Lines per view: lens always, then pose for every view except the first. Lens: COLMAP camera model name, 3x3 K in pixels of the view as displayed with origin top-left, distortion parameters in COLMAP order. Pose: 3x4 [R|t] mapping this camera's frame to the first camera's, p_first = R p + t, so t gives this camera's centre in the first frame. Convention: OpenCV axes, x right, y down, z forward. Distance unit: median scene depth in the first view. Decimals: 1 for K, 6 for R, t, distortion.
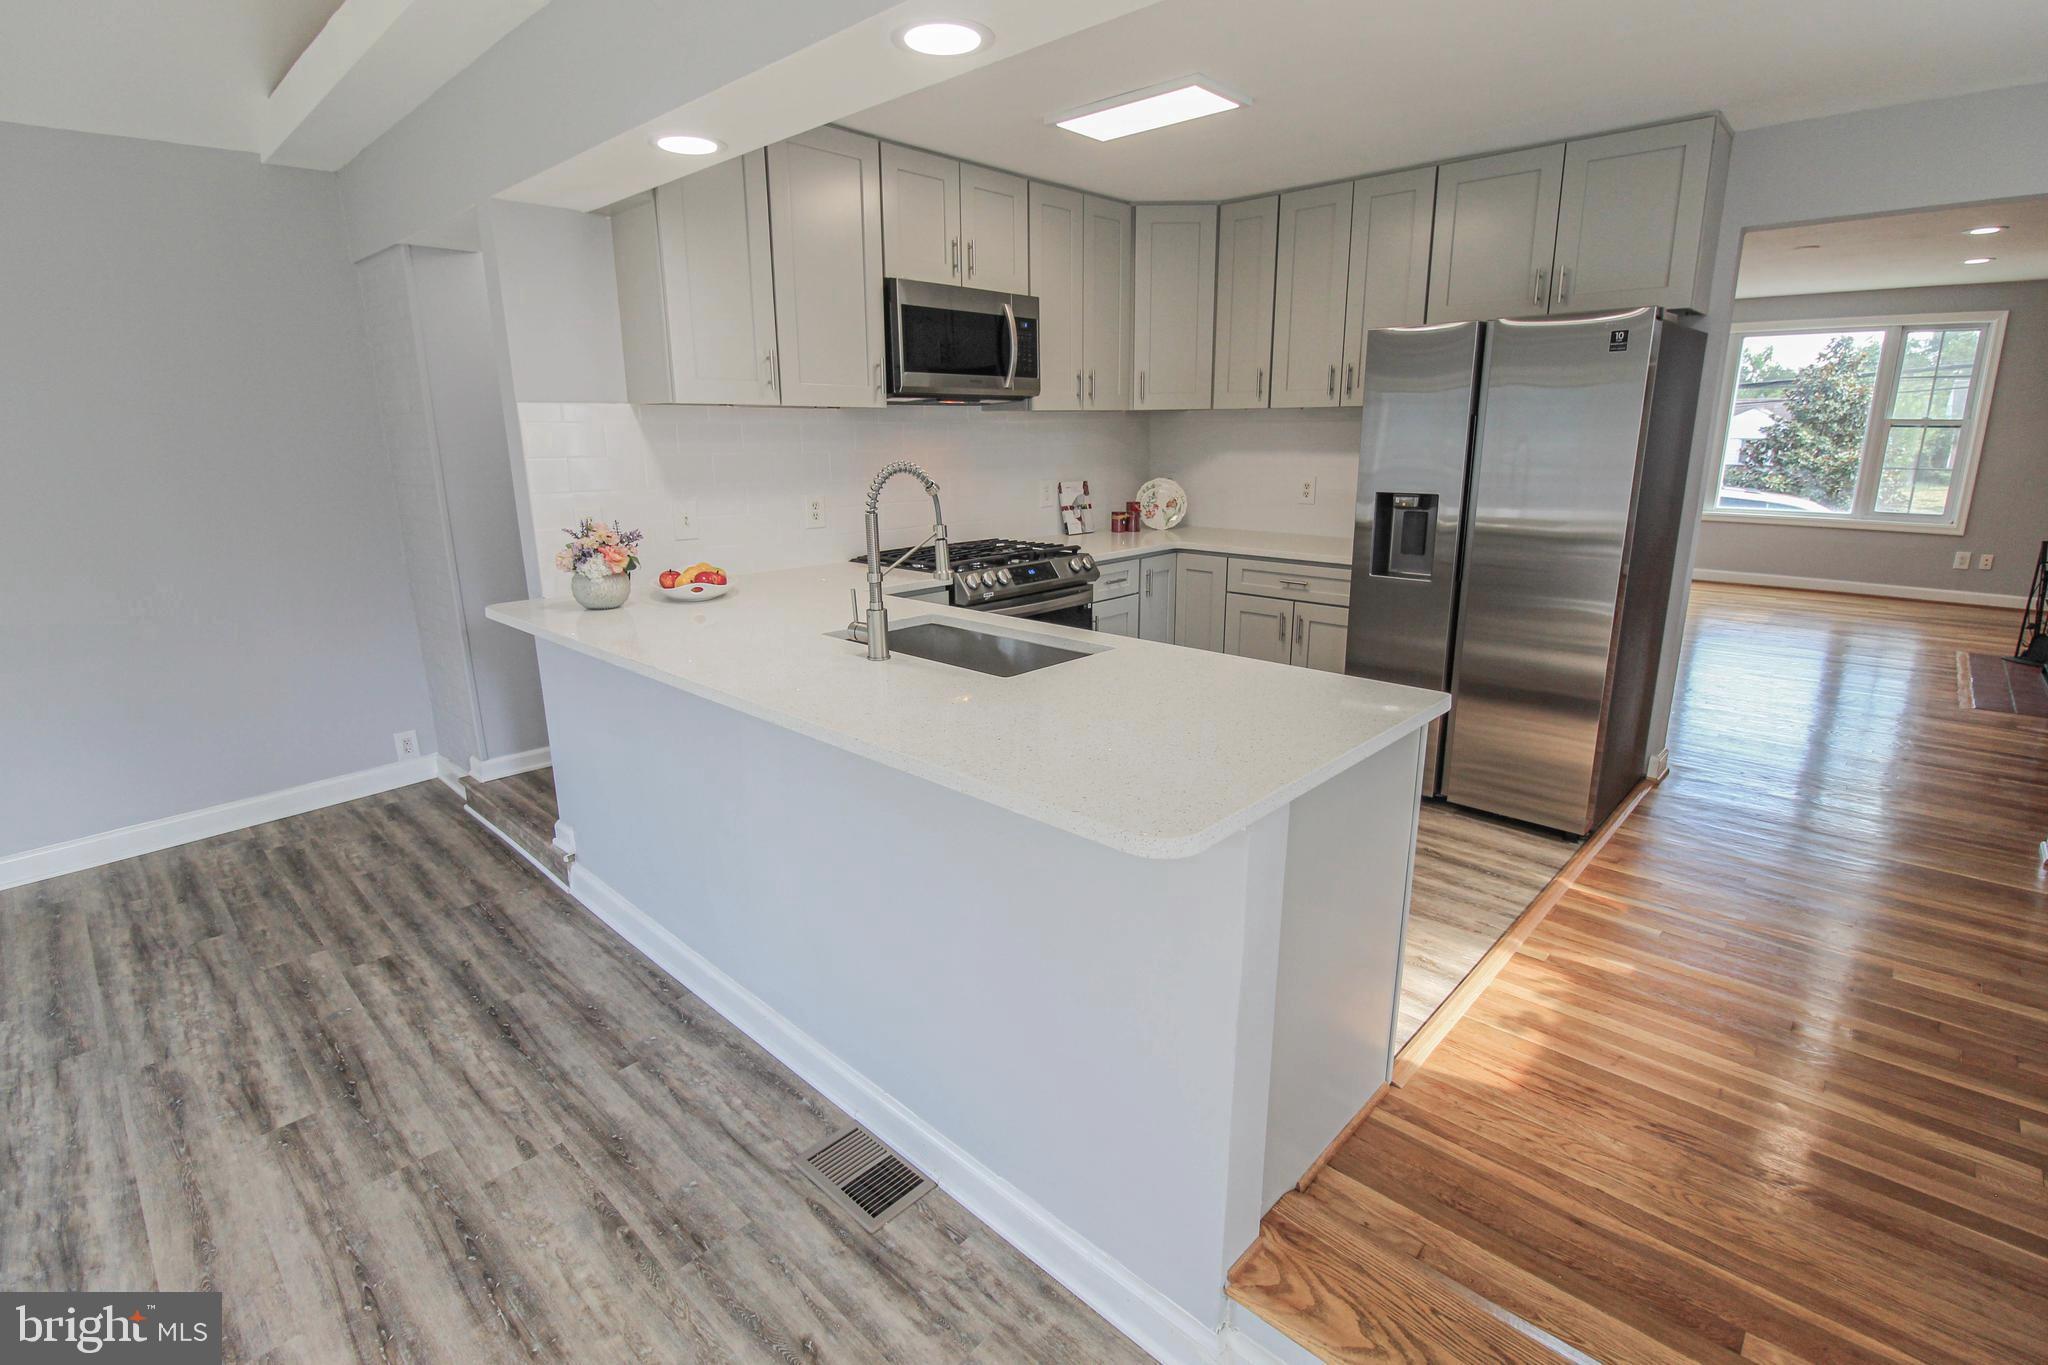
lens RADIAL K [[950.9, 0, 1026.2], [0, 950.9, 666.7], [0, 0, 1]] dist [-0.000834, -0.011660]
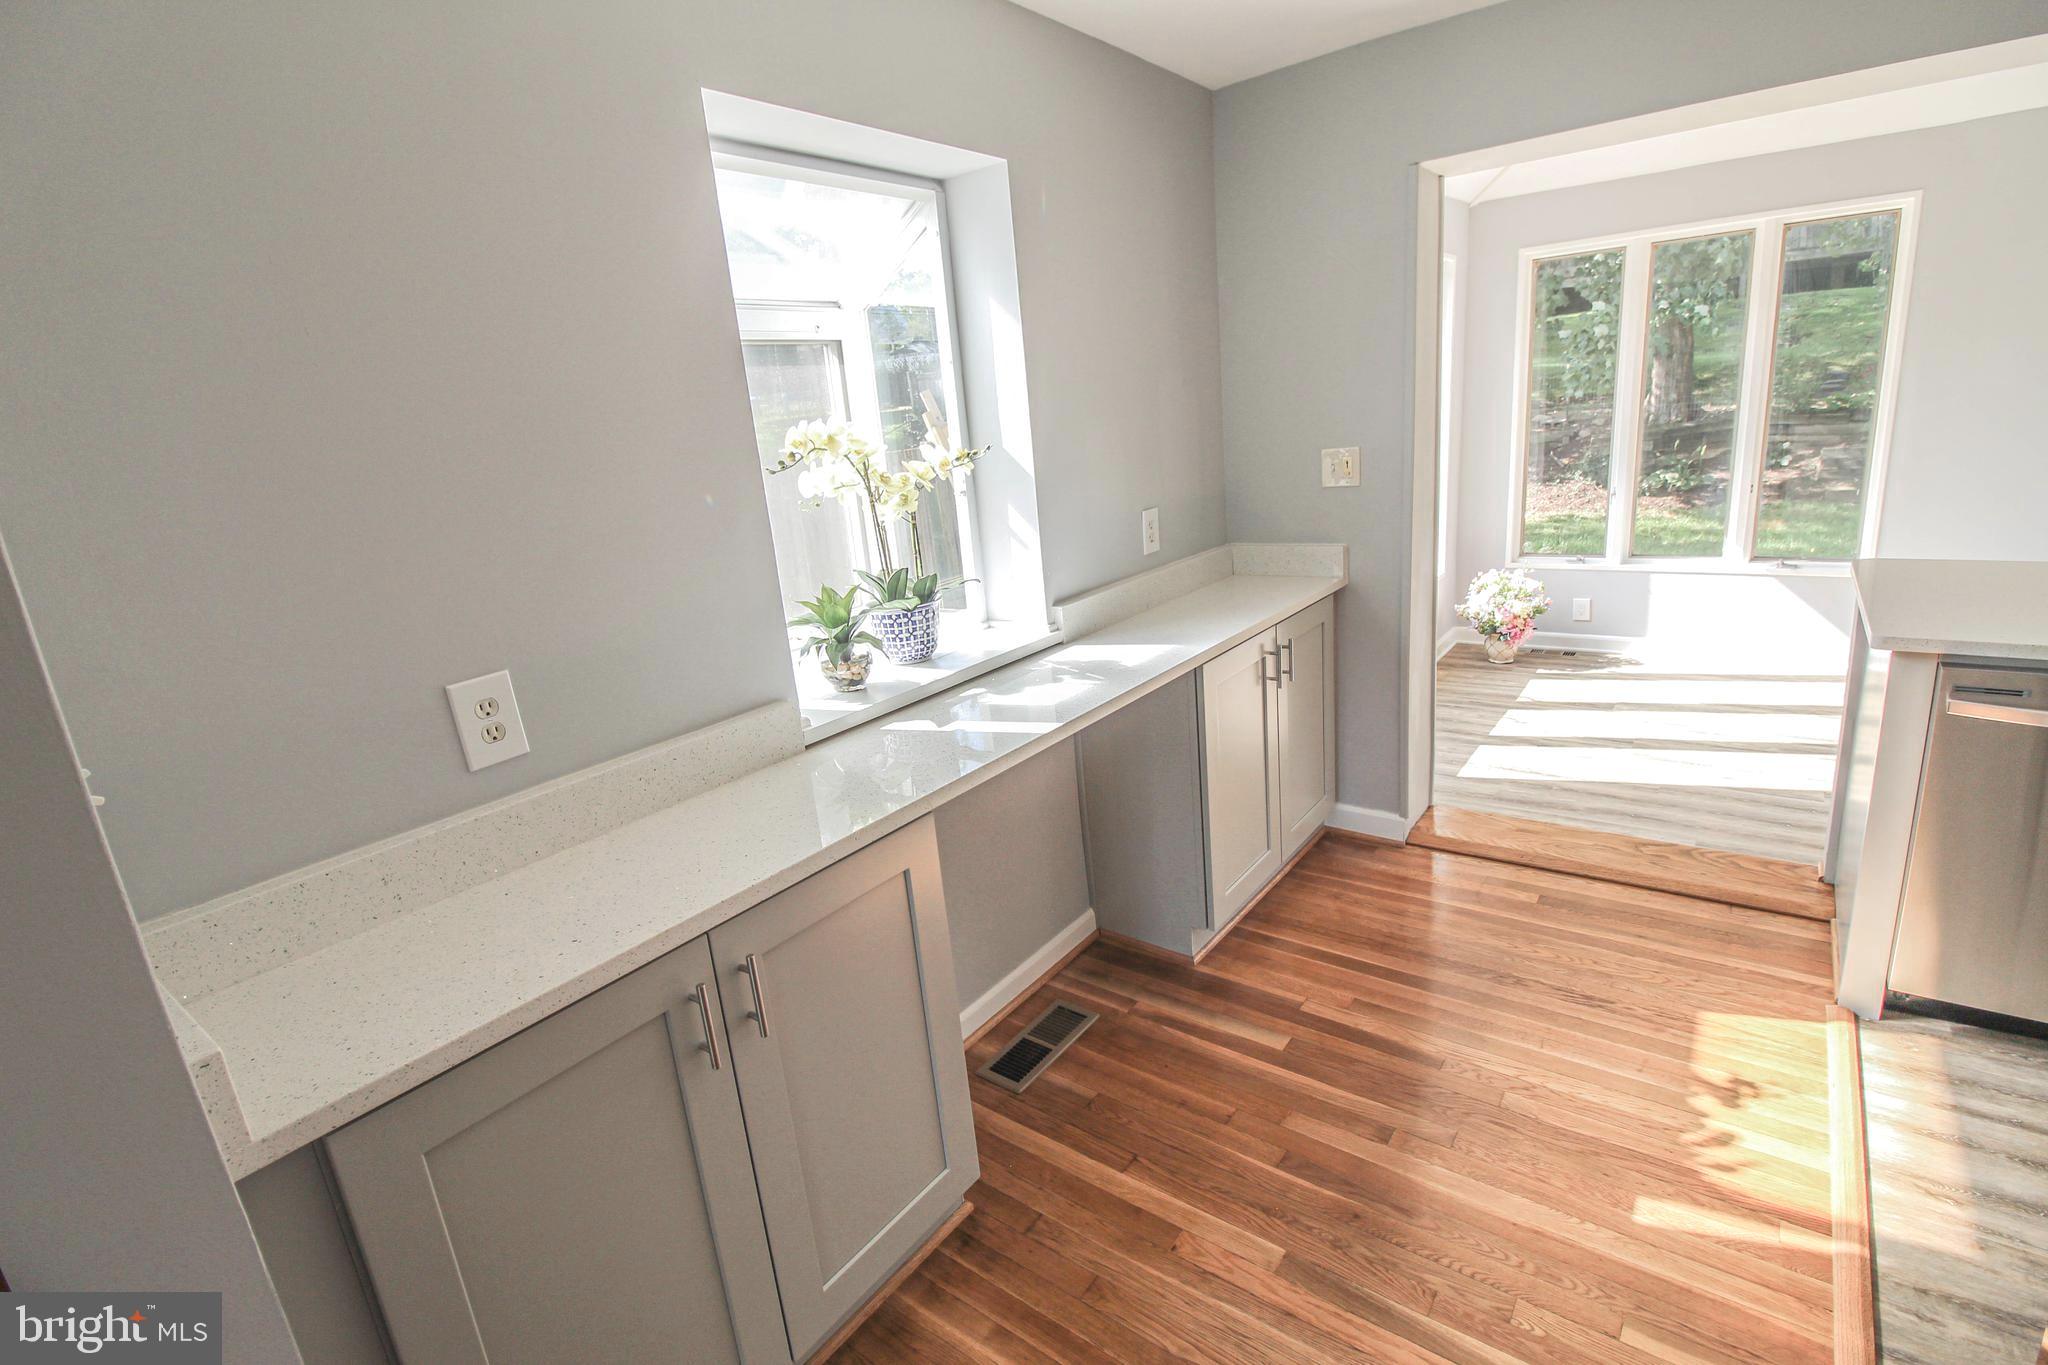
lens RADIAL K [[950.9, 0, 1027.7], [0, 950.9, 676.4], [0, 0, 1]] dist [-0.000834, -0.011660]
pose [[-0.989700, 0.122543, -0.074013, 0.835367], [0.070899, 0.868698, 0.490242, -0.292283], [0.124371, 0.479945, -0.868438, 1.034550]]
